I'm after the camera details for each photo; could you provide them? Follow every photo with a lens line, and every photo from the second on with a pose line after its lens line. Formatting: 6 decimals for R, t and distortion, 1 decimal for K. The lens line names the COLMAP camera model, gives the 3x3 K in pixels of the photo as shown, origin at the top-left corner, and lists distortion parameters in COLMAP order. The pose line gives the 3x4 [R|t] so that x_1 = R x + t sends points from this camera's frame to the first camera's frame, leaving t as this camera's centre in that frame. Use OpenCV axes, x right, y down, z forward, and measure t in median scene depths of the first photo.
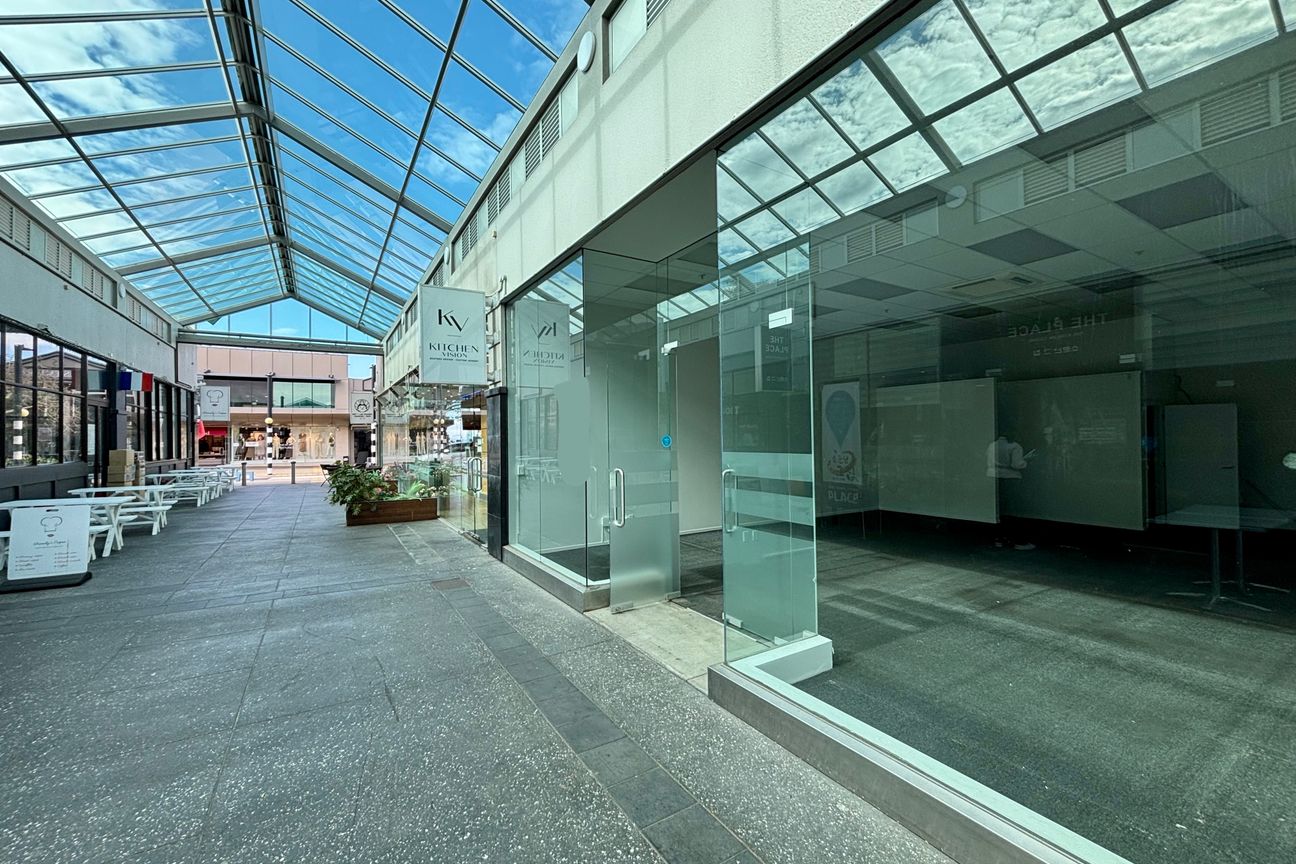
lens RADIAL K [[524.1, 0, 649.4], [0, 524.1, 428.5], [0, 0, 1]] dist [-0.002392, 0.002784]
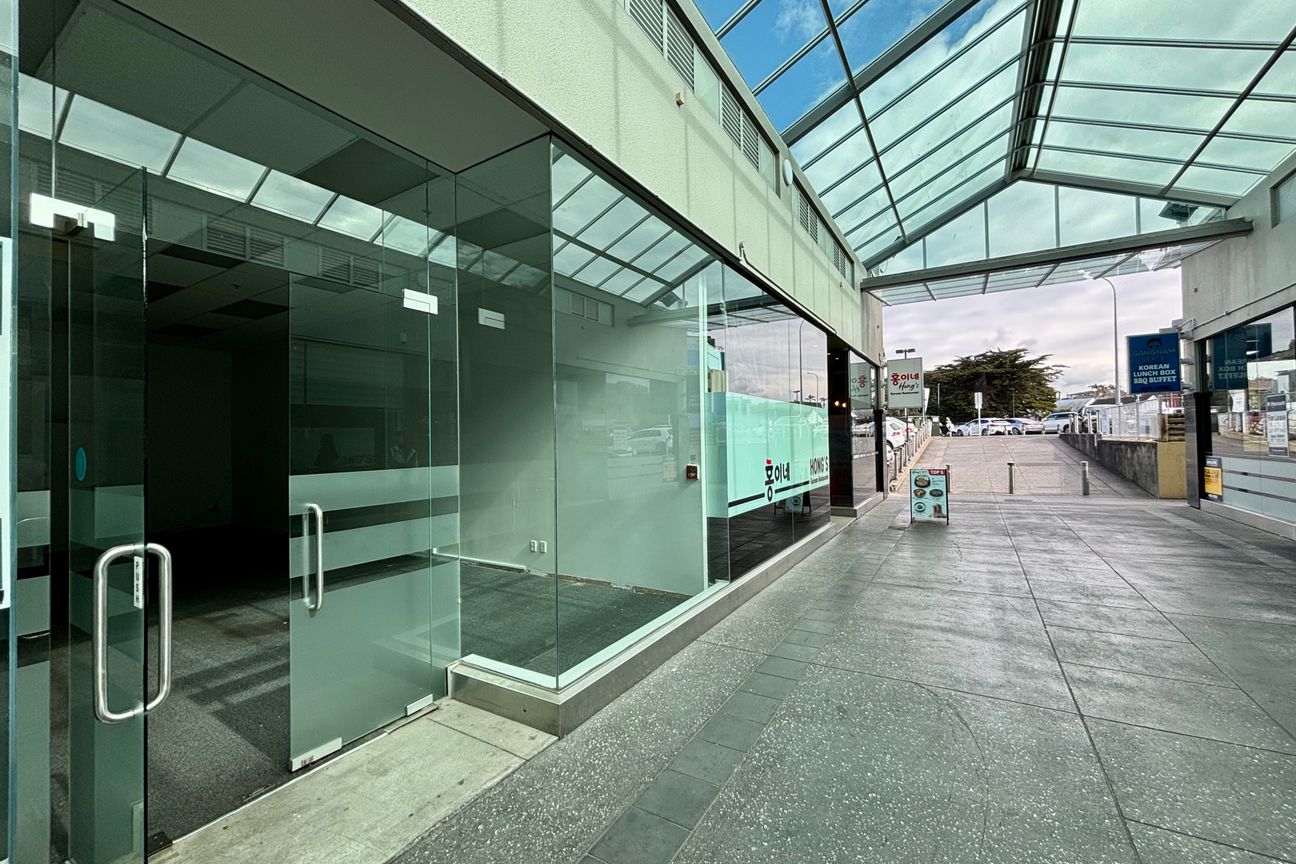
lens RADIAL K [[524.1, 0, 649.4], [0, 524.1, 428.5], [0, 0, 1]] dist [-0.002392, 0.002784]
pose [[-0.439778, 0.041698, 0.897138, -0.786027], [0.006657, 0.999045, -0.043171, 0.031208], [-0.898082, -0.013013, -0.439635, 1.292304]]
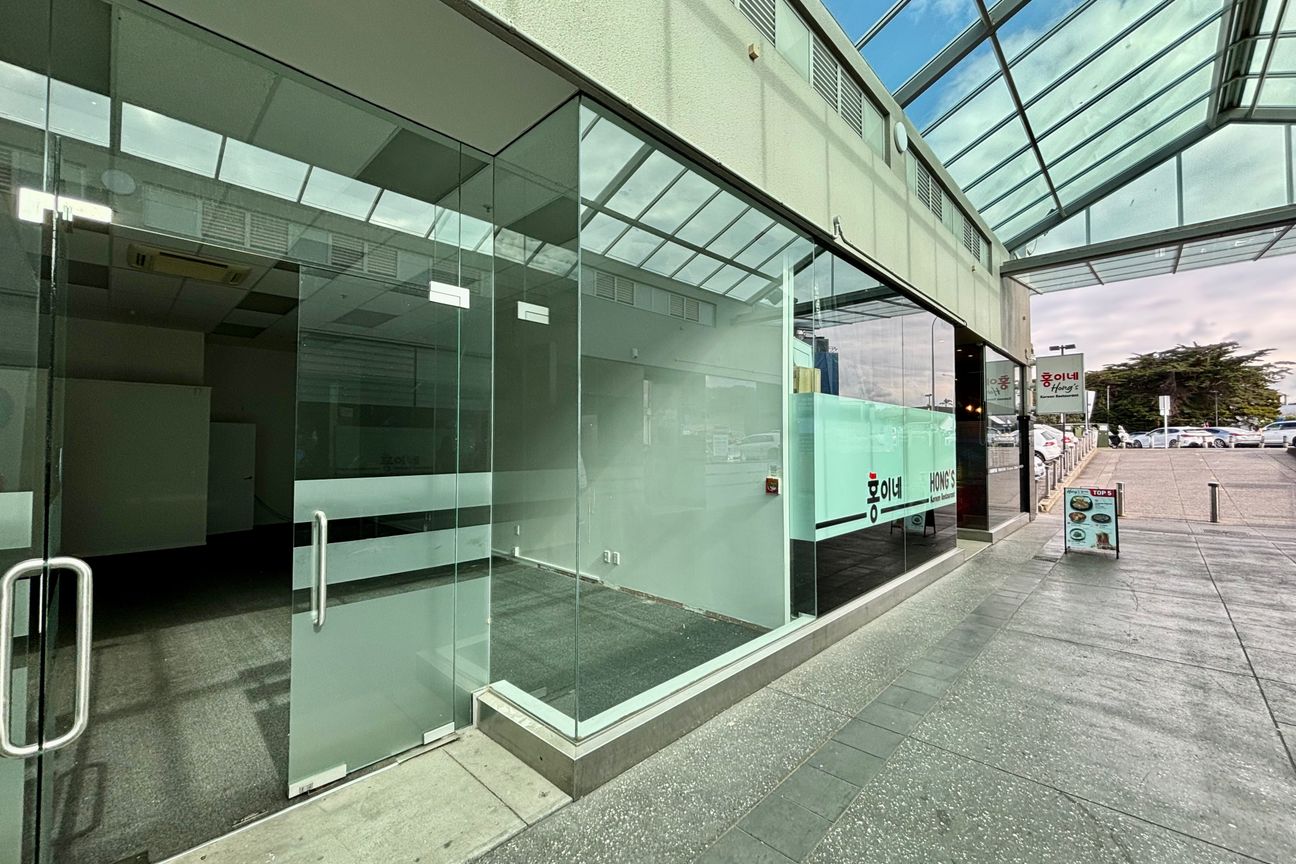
lens RADIAL K [[524.1, 0, 649.4], [0, 524.1, 428.5], [0, 0, 1]] dist [-0.002392, 0.002784]
pose [[-0.237903, 0.046329, 0.970183, -0.676853], [-0.015471, 0.998554, -0.051478, 0.021115], [-0.971166, -0.027257, -0.236842, 1.115478]]
